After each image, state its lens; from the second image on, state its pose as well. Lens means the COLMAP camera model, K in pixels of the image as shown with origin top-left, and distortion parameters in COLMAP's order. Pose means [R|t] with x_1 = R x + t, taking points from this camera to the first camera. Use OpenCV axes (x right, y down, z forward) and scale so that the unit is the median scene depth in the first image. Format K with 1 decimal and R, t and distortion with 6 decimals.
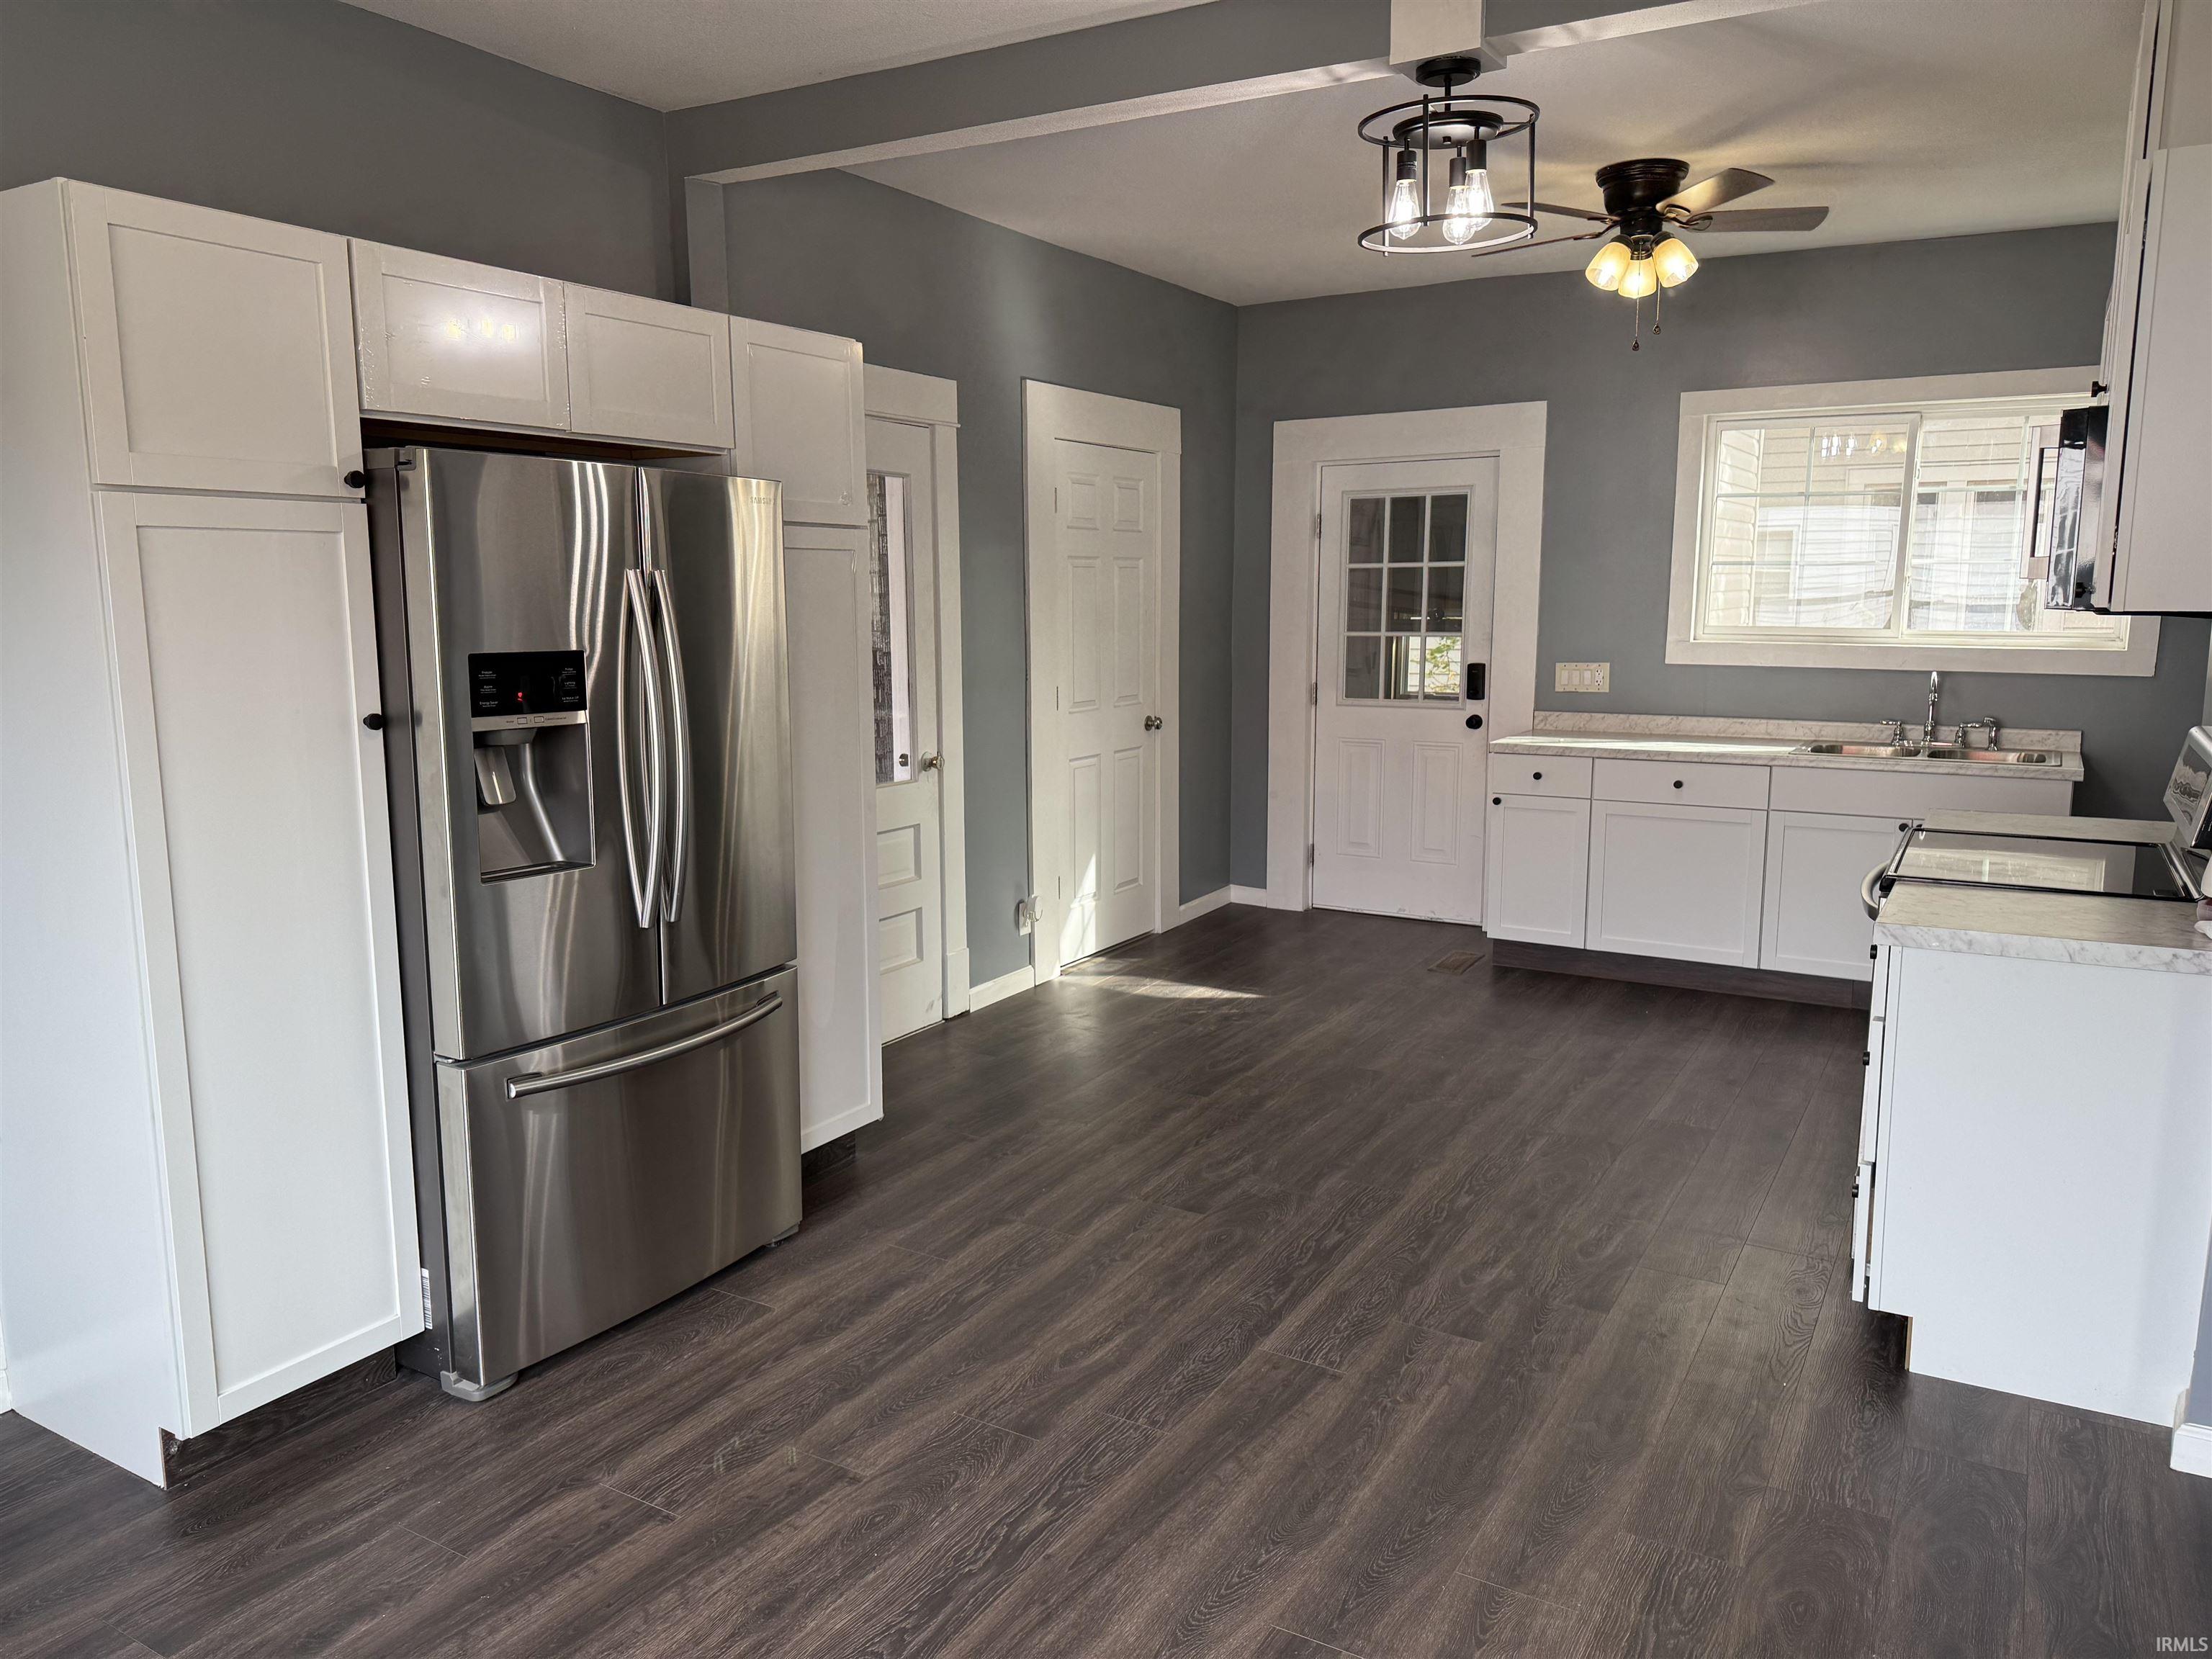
lens RADIAL K [[1581.8, 0, 1106.0], [0, 1581.8, 829.5], [0, 0, 1]] dist [0.145647, -0.229983]
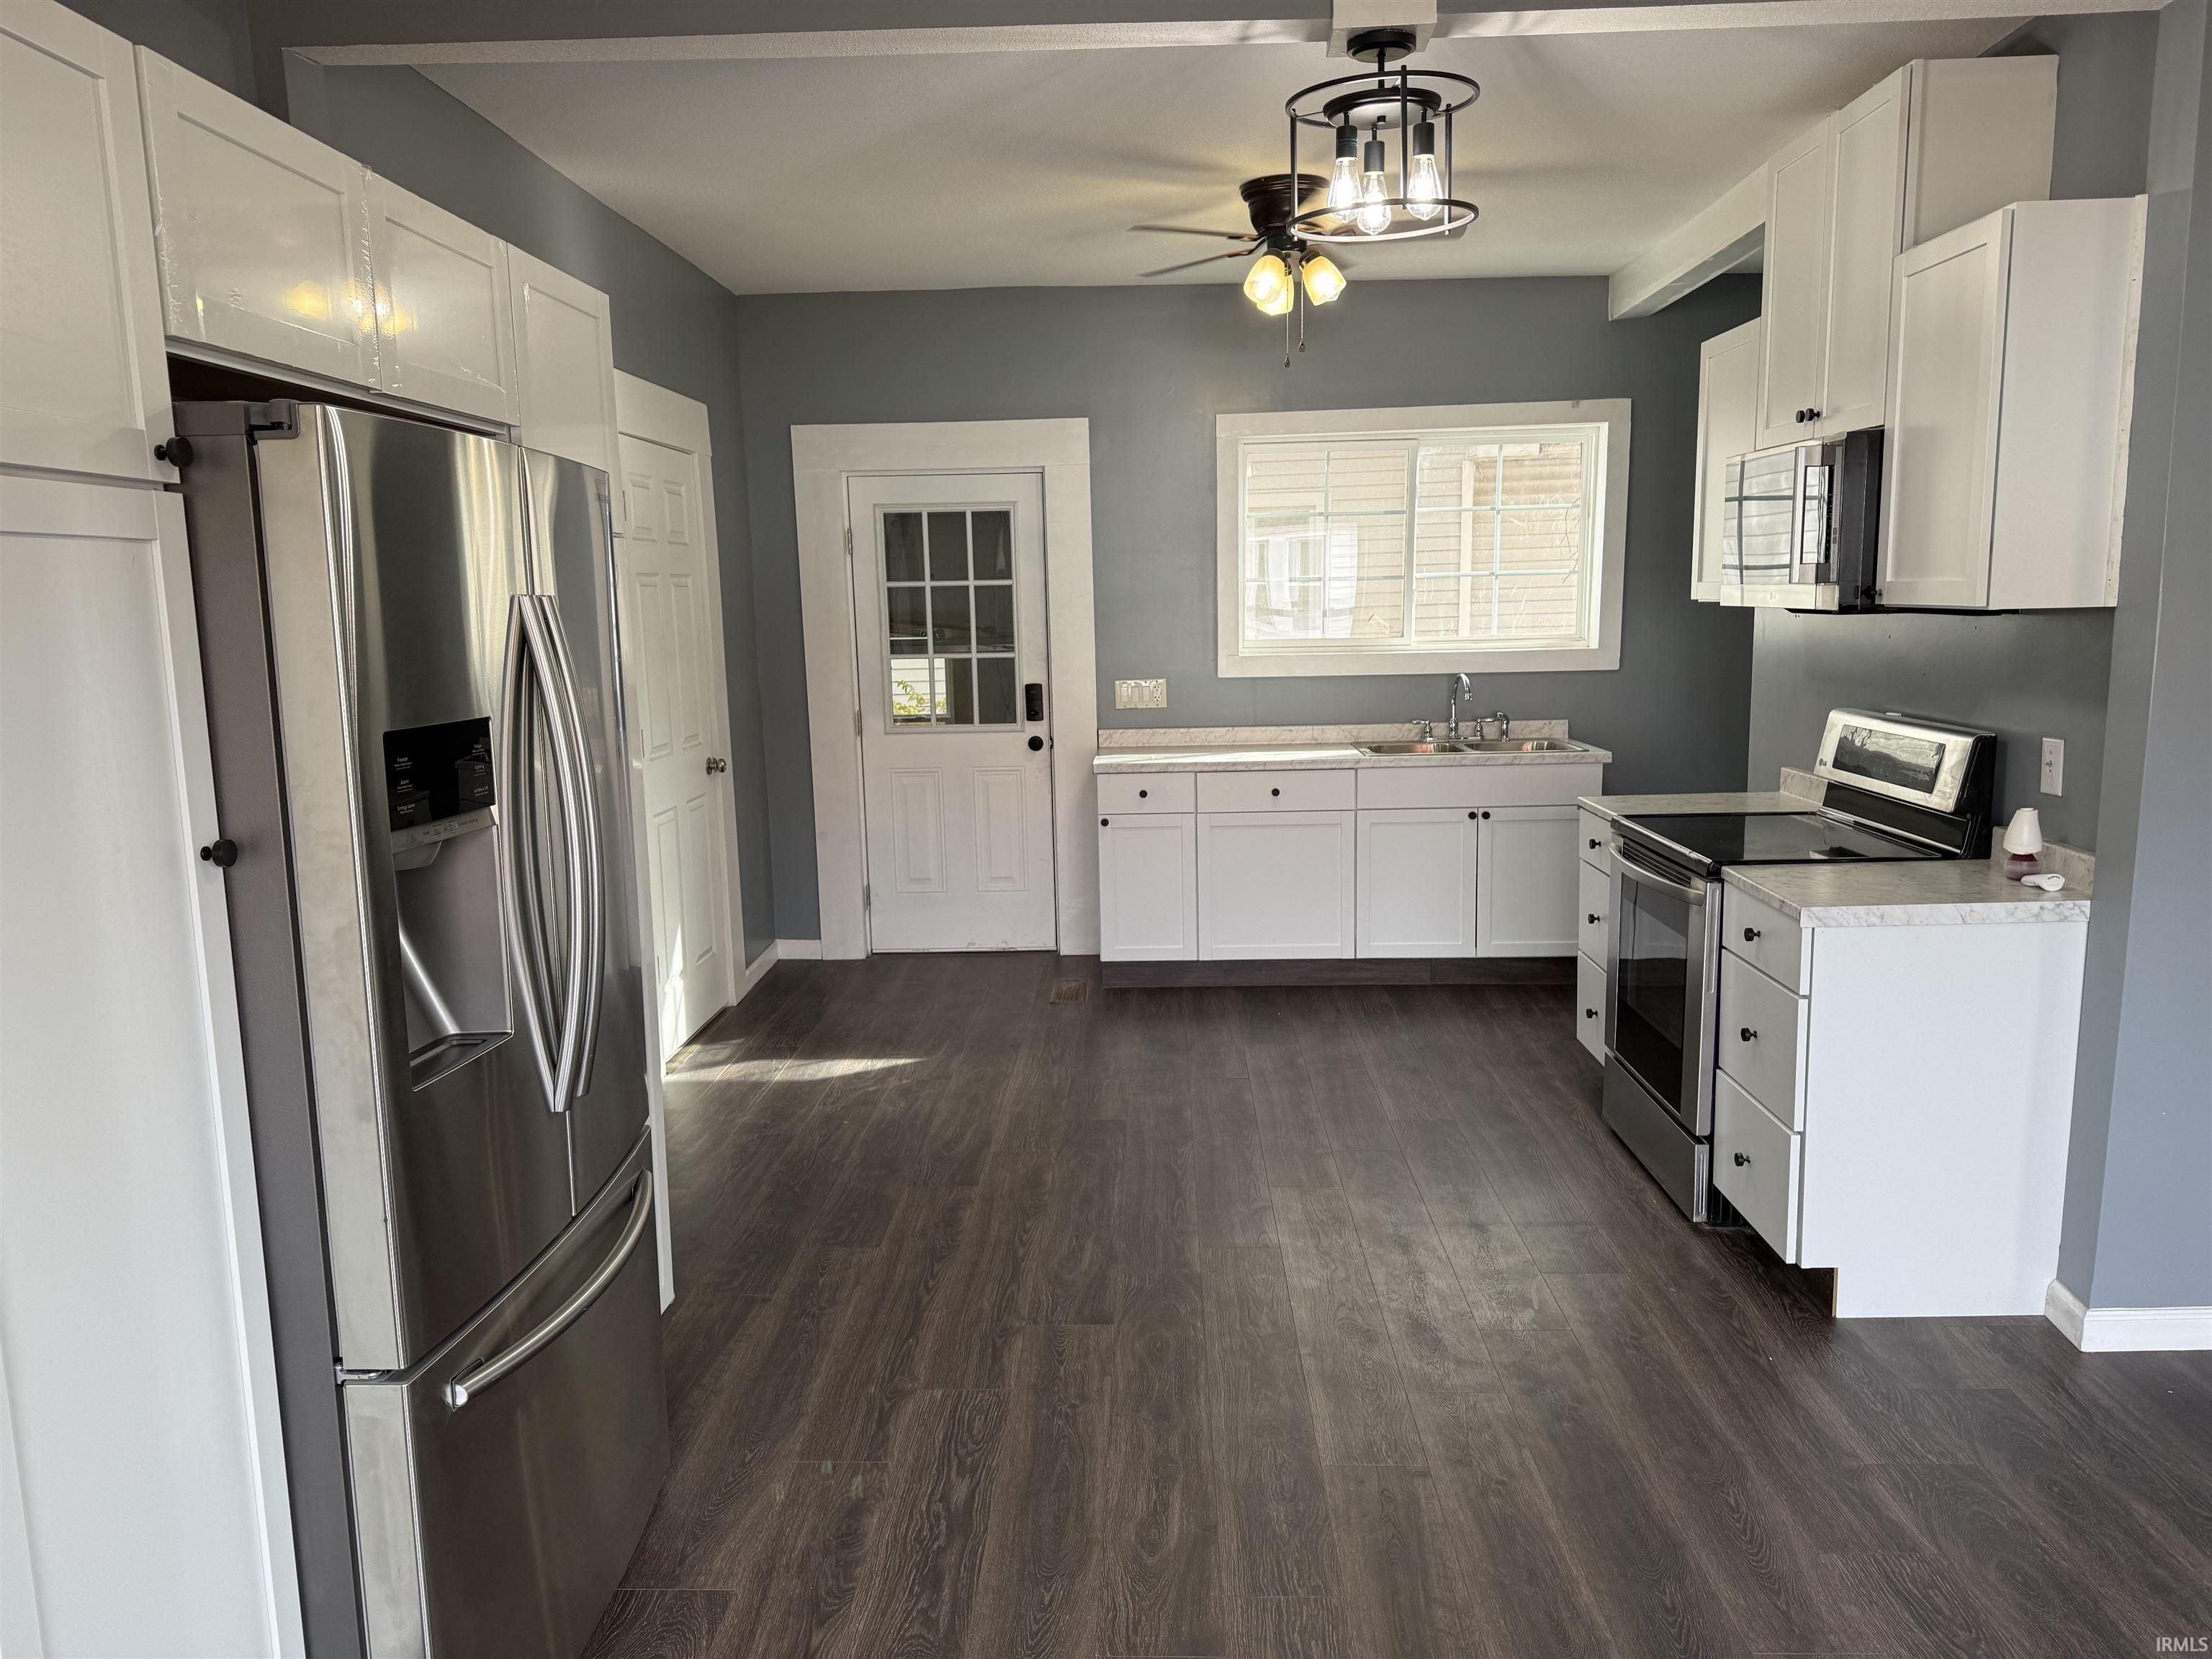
lens RADIAL K [[1568.0, 0, 1112.9], [0, 1568.0, 839.0], [0, 0, 1]] dist [0.105729, -0.166794]
pose [[0.875773, -0.090245, 0.474212, -0.226629], [0.092994, 0.995509, 0.017709, -0.026279], [-0.473681, 0.028590, 0.880232, 0.160502]]
